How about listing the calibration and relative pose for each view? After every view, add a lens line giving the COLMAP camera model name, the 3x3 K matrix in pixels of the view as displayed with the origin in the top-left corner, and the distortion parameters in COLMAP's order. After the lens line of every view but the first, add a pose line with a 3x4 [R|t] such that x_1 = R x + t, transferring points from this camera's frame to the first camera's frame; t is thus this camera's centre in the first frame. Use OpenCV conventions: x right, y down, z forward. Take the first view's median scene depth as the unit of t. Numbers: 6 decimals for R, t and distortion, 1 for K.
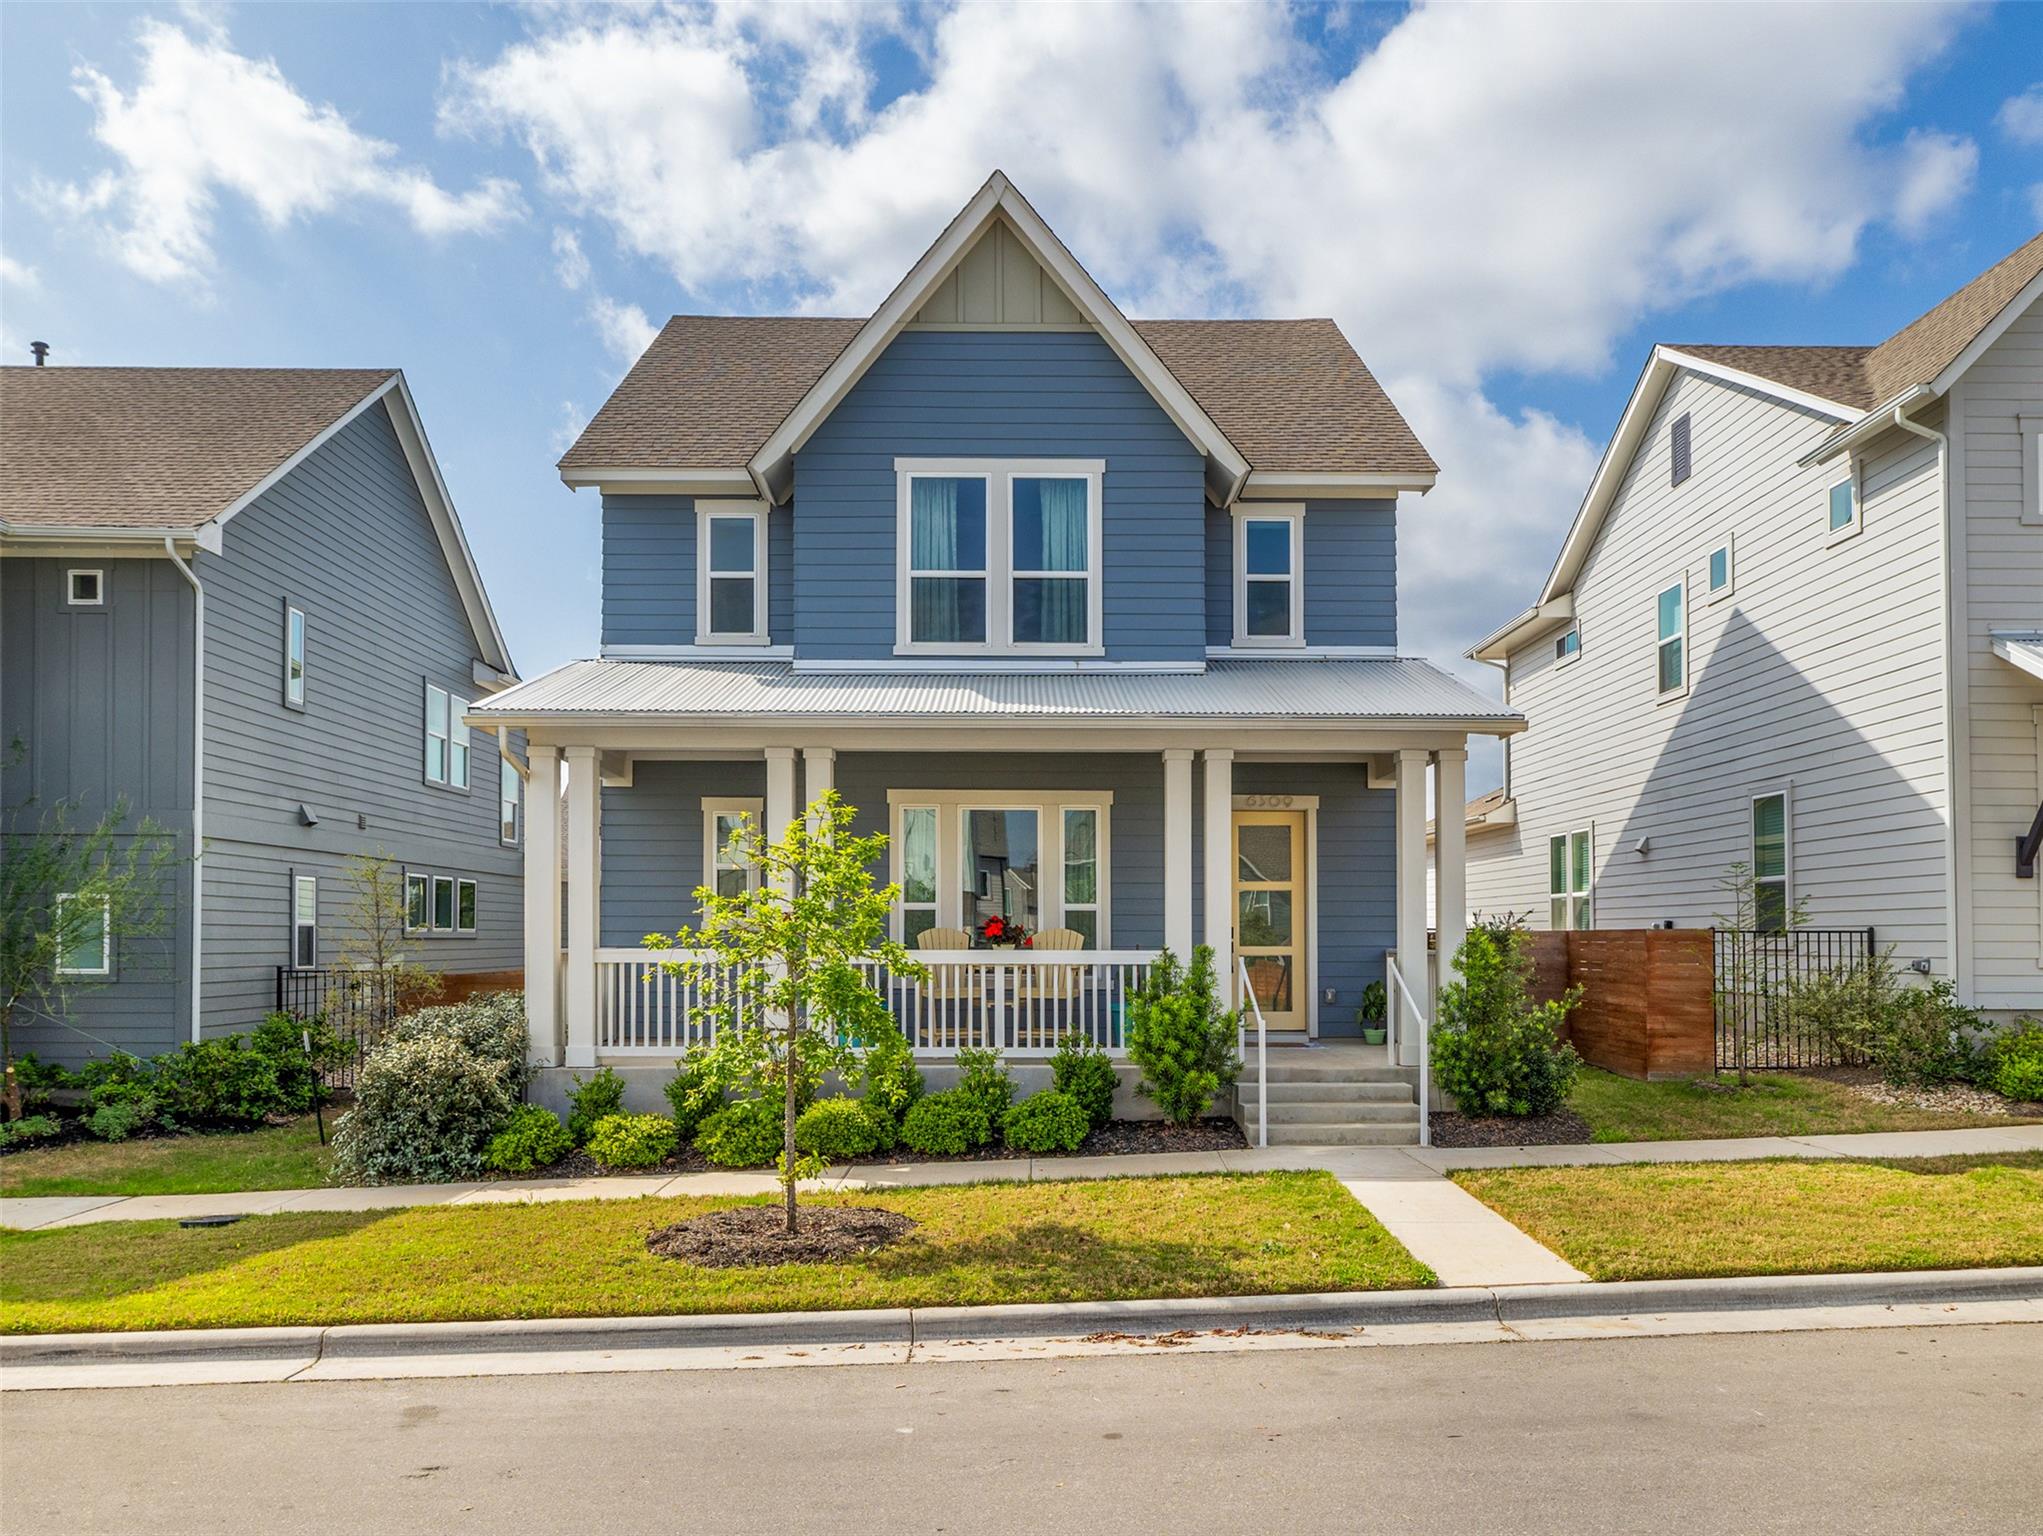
lens RADIAL K [[1532.0, 0, 1047.4], [0, 1532.0, 866.0], [0, 0, 1]] dist [-0.003523, -0.001082]
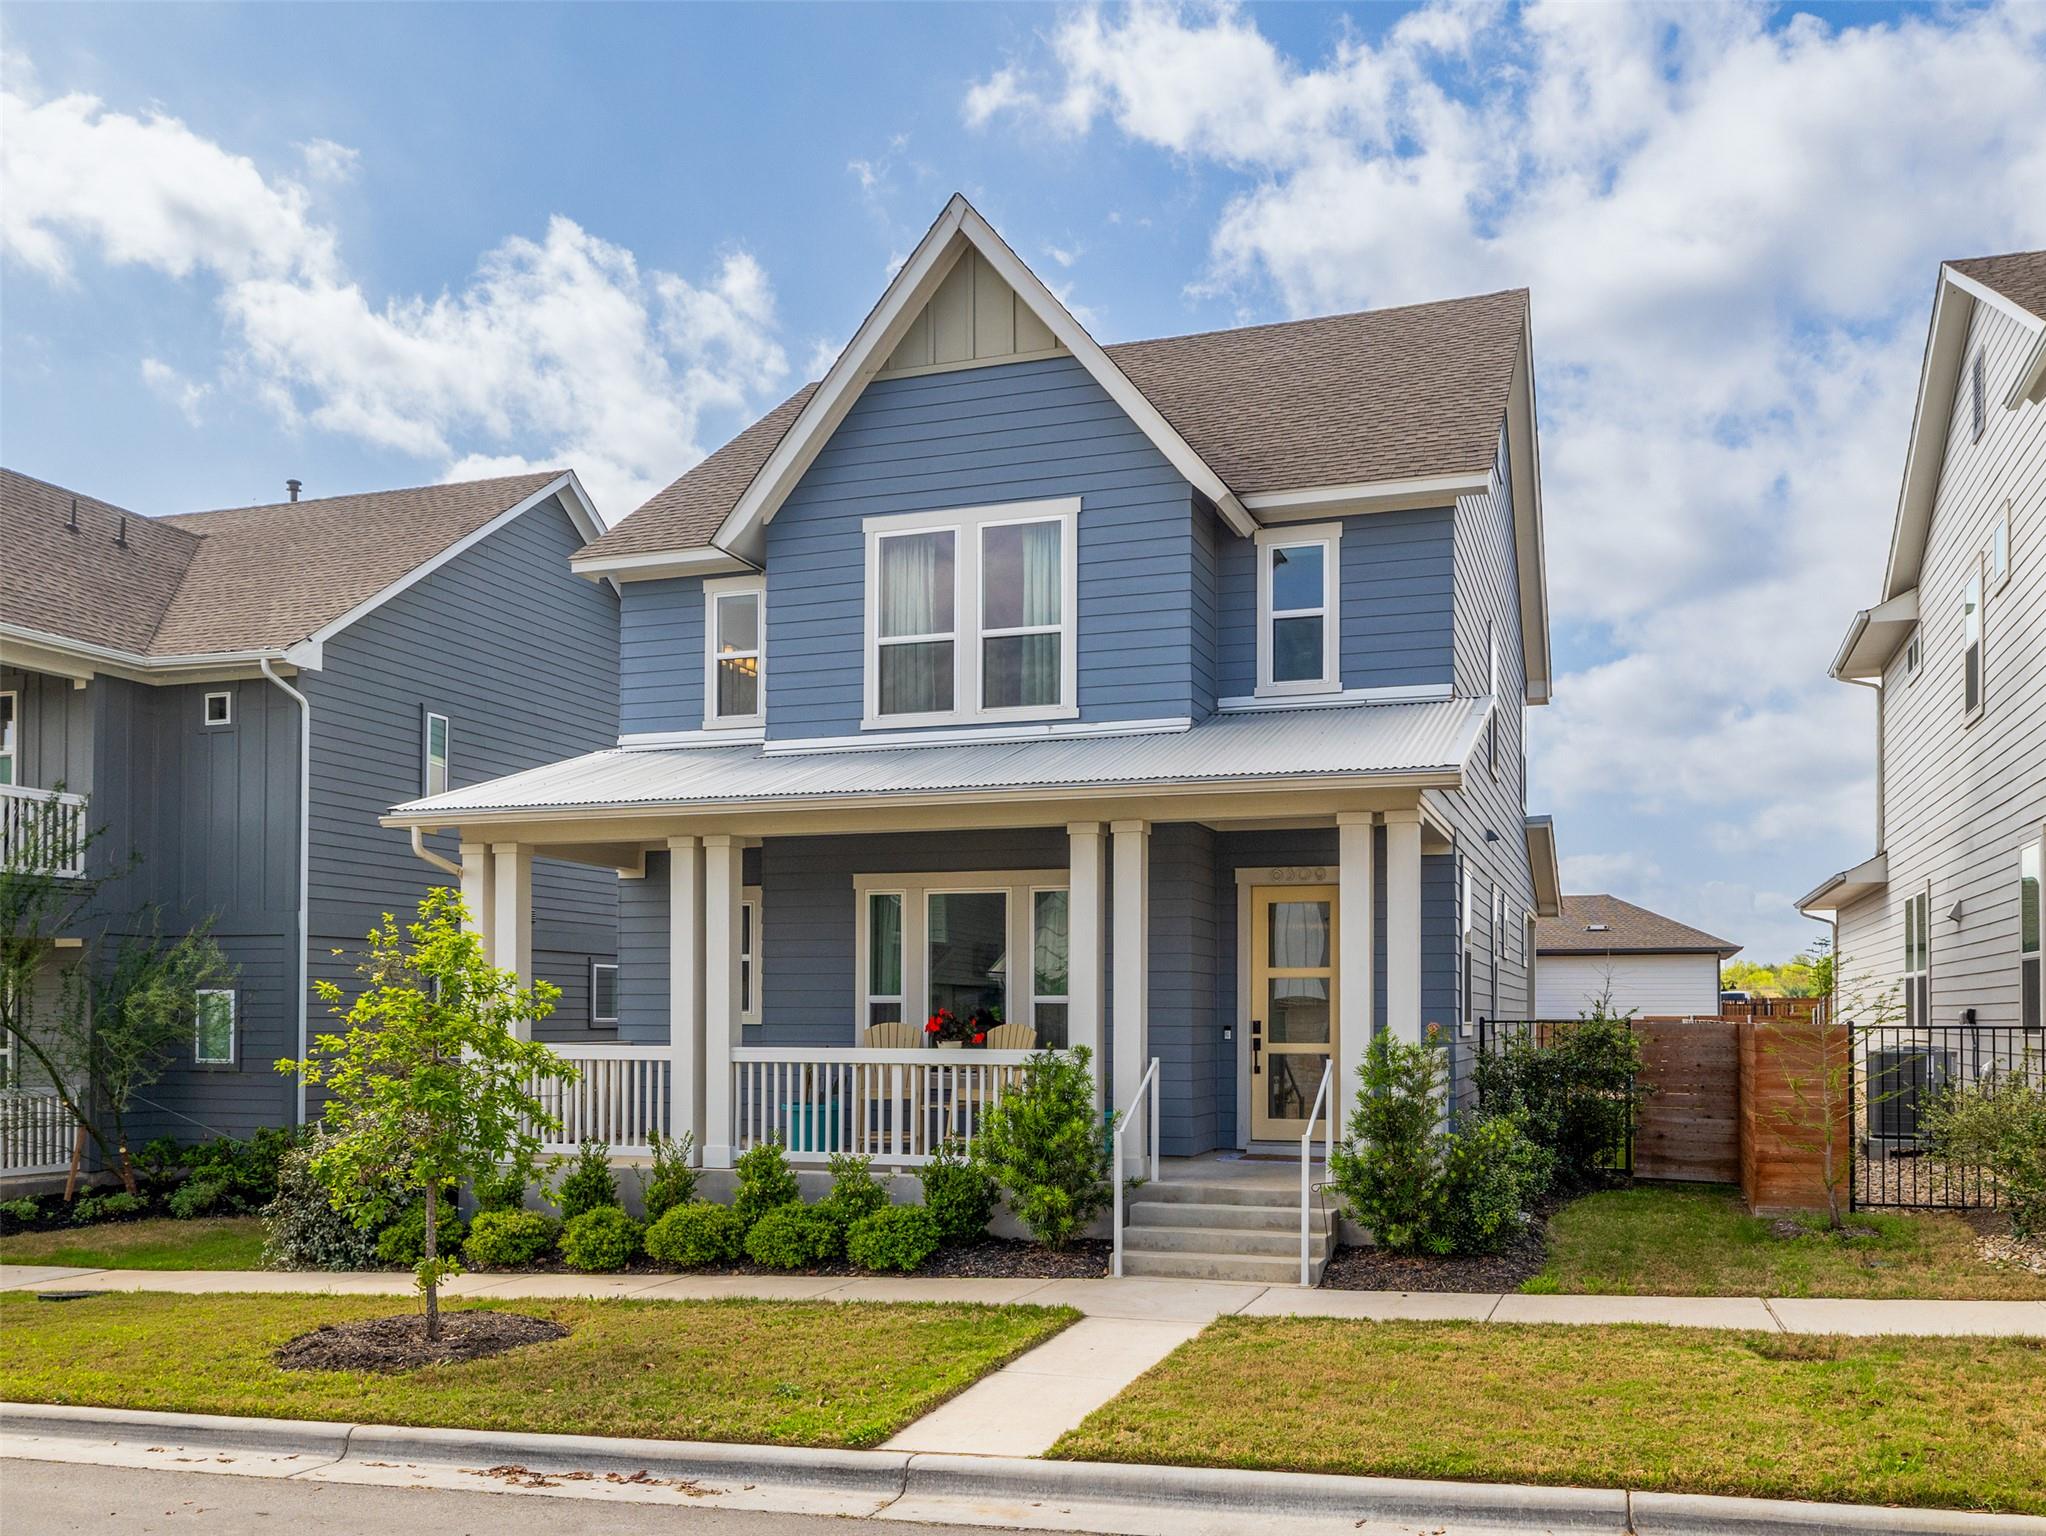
lens RADIAL K [[1681.1, 0, 1026.7], [0, 1681.1, 945.0], [0, 0, 1]] dist [-0.004030, 0.004525]
pose [[0.943057, -0.014758, -0.332305, 0.331158], [0.015405, 0.999881, -0.000689, -0.004393], [0.332276, -0.004470, 0.943172, 0.065560]]
